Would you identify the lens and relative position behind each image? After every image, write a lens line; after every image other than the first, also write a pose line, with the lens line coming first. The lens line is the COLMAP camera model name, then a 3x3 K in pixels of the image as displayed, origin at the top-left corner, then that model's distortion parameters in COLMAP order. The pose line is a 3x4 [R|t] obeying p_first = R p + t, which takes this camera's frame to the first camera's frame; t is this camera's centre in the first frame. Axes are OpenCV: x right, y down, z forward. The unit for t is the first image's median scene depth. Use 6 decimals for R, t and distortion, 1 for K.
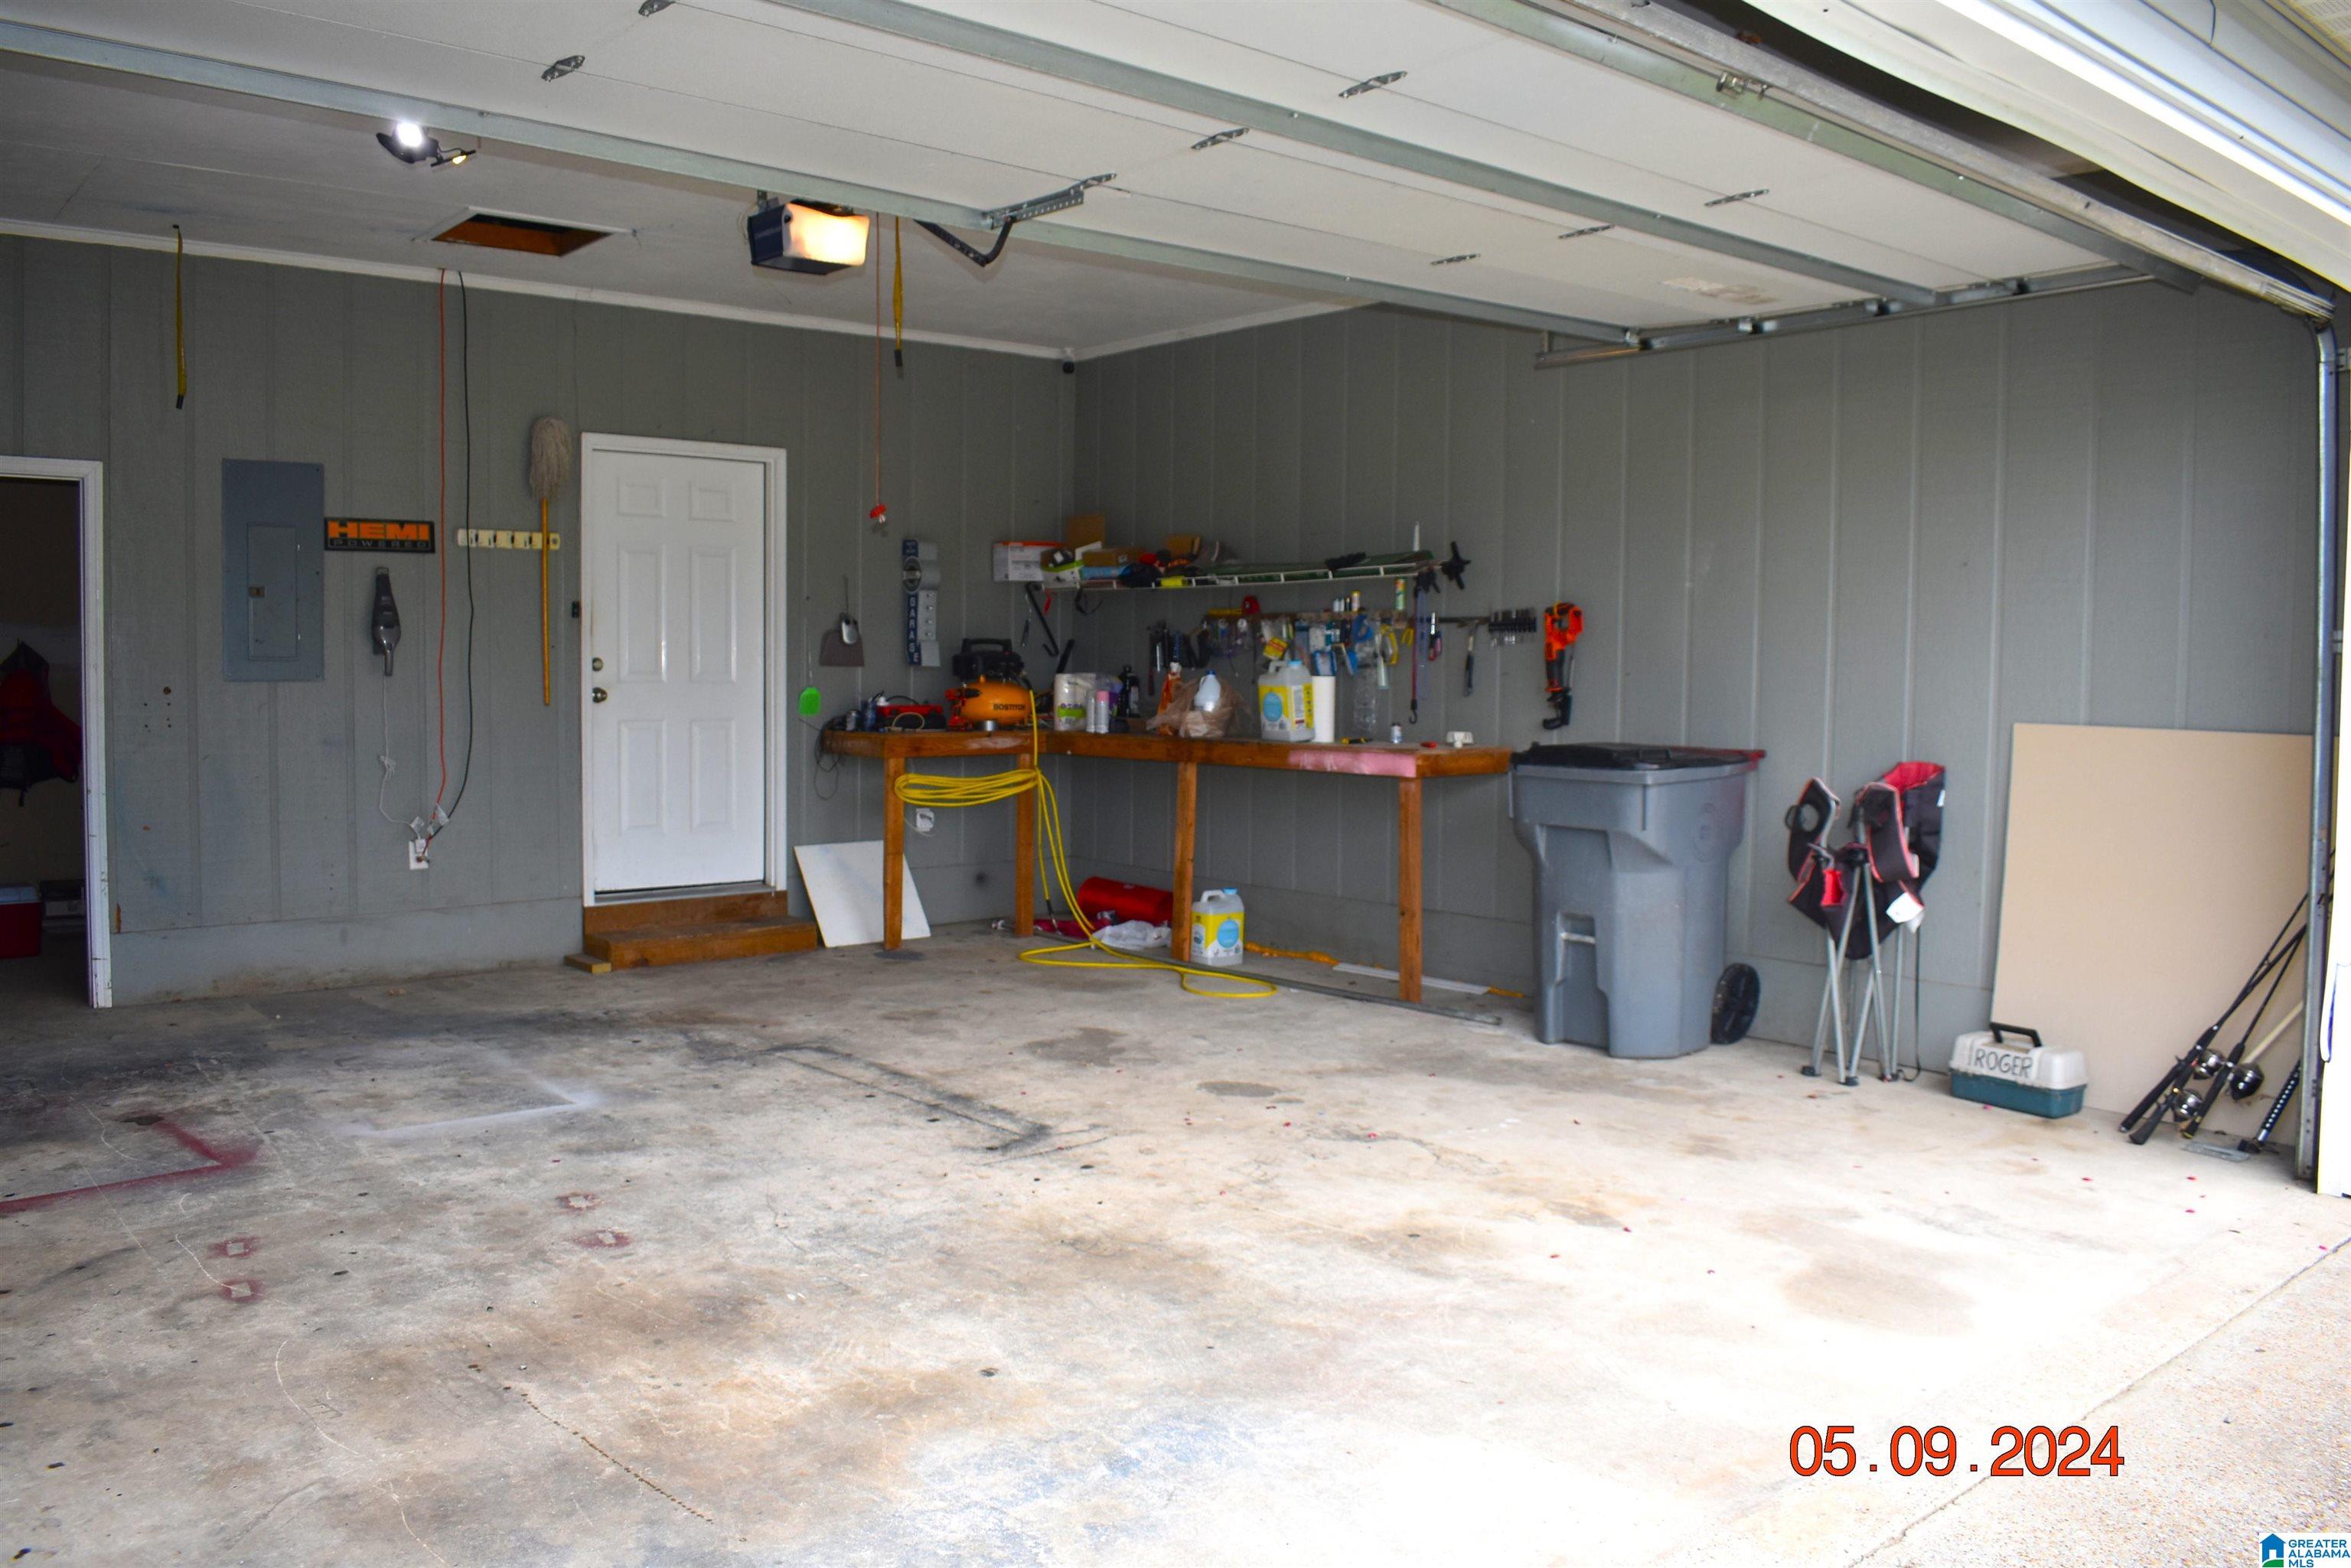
lens RADIAL K [[1842.3, 0, 1176.0], [0, 1842.3, 778.6], [0, 0, 1]] dist [-0.098382, 0.020385]
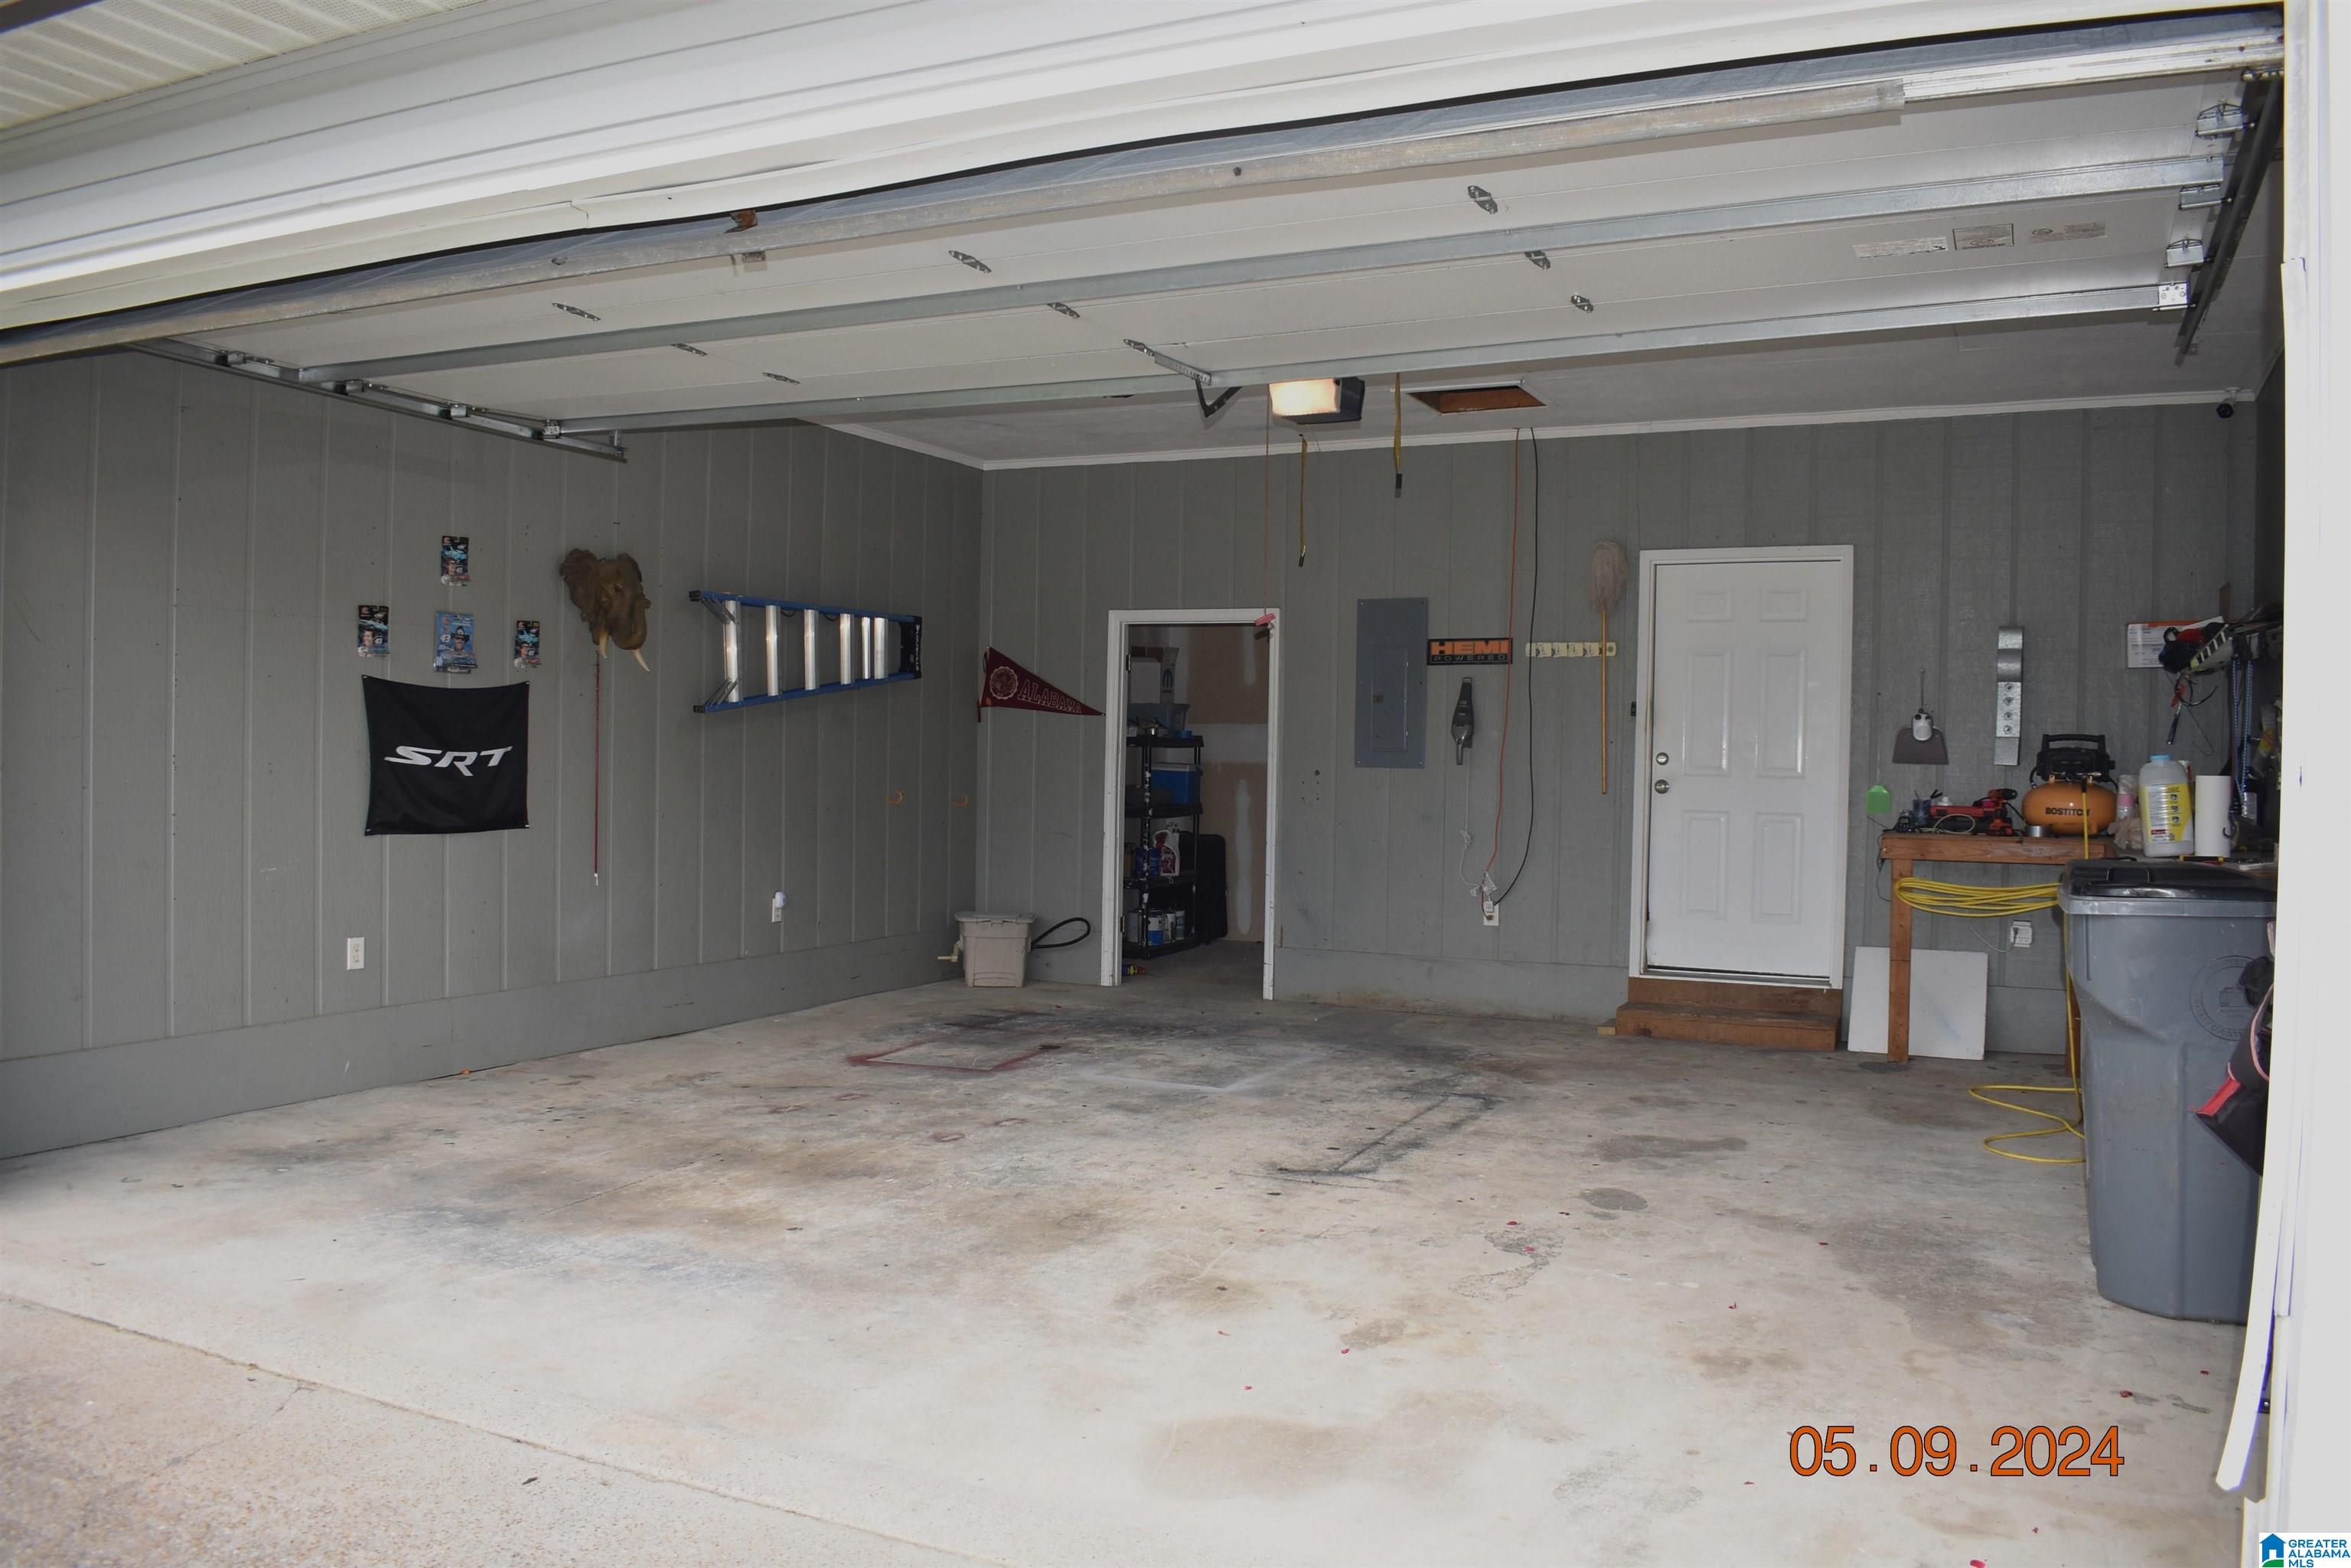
lens RADIAL K [[1842.3, 0, 1177.6], [0, 1842.3, 787.8], [0, 0, 1]] dist [-0.098382, 0.020385]
pose [[0.403423, 0.014714, -0.914895, 1.026521], [-0.070133, 0.997427, -0.014884, -0.014976], [0.912322, 0.070169, 0.403417, 0.521547]]
